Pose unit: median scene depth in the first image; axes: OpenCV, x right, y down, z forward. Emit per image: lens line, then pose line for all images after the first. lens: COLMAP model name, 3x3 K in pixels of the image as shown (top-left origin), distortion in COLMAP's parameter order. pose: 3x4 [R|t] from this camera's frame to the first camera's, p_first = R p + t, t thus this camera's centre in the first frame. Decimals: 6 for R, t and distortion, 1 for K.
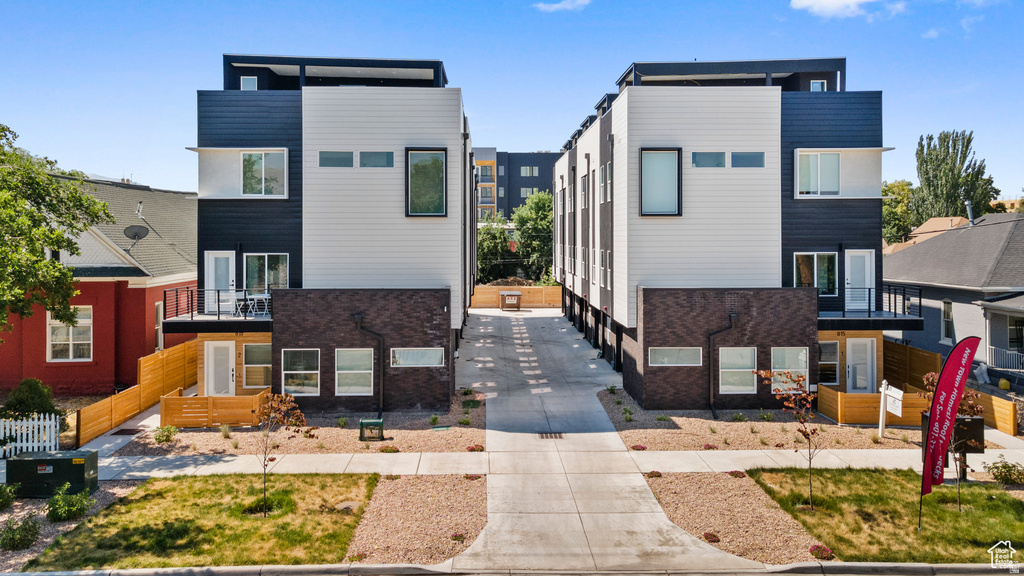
lens RADIAL K [[764.2, 0, 512.0], [0, 764.2, 288.0], [0, 0, 1]] dist [0.007746, 0.036639]
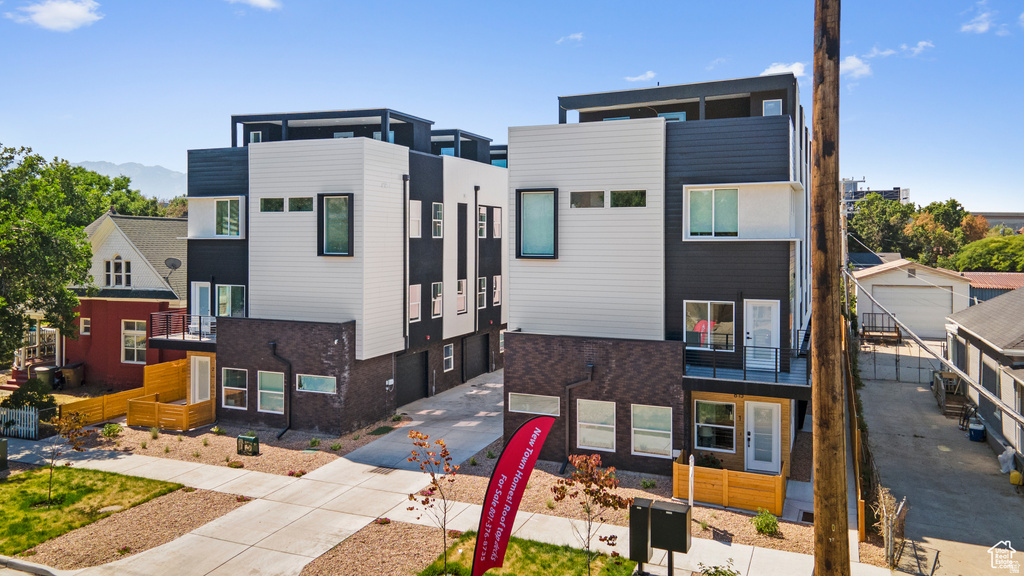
lens RADIAL K [[764.2, 0, 512.0], [0, 764.2, 288.0], [0, 0, 1]] dist [0.007746, 0.036639]
pose [[0.914473, 0.030107, -0.403526, 0.572289], [-0.032854, 0.999460, 0.000116, -0.056785], [0.403312, 0.013151, 0.914968, 0.100074]]
